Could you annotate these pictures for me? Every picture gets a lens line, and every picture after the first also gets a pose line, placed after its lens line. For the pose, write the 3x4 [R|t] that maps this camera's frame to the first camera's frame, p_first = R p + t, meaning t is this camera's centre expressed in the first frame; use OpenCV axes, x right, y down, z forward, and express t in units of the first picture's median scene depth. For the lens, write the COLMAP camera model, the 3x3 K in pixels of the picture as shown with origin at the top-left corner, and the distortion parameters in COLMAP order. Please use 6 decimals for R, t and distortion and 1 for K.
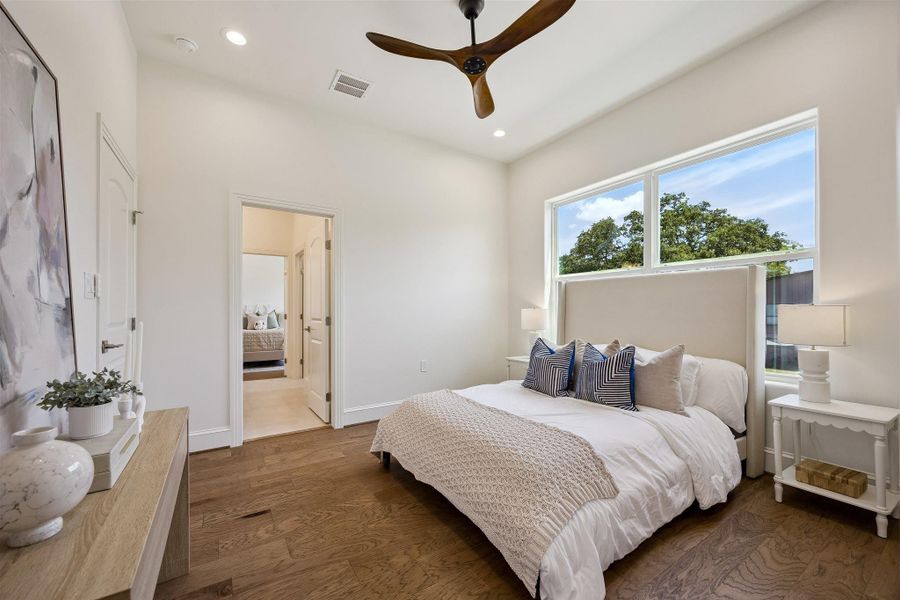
lens RADIAL K [[344.7, 0, 453.7], [0, 344.7, 307.9], [0, 0, 1]] dist [-0.052462, 0.000076]
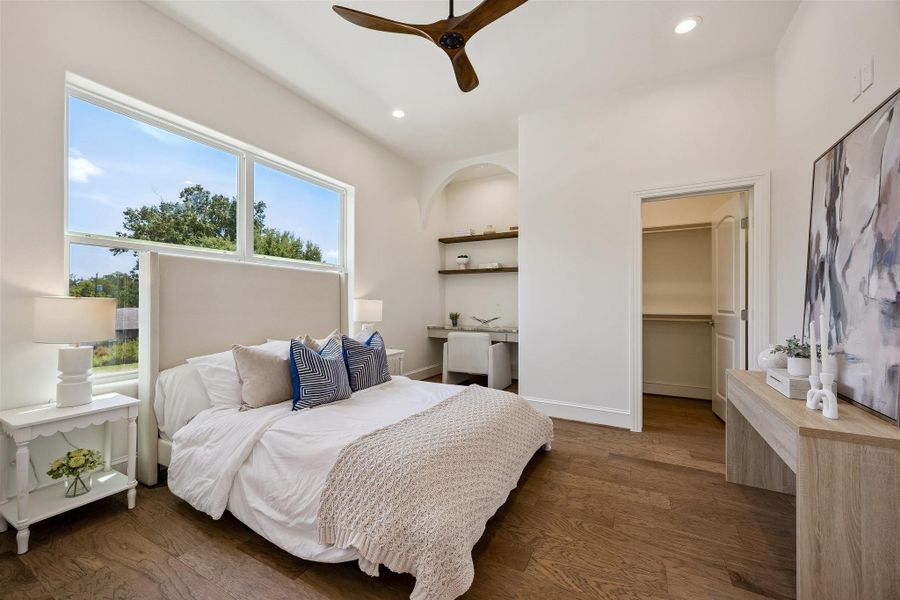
lens RADIAL K [[357.5, 0, 450.0], [0, 357.5, 300.0], [0, 0, 1]] dist [0.007906, 0.000111]
pose [[-0.468383, 0.013019, 0.883429, -1.152253], [-0.004146, 0.999848, -0.016932, 0.015496], [-0.883516, -0.011593, -0.468258, 2.084685]]
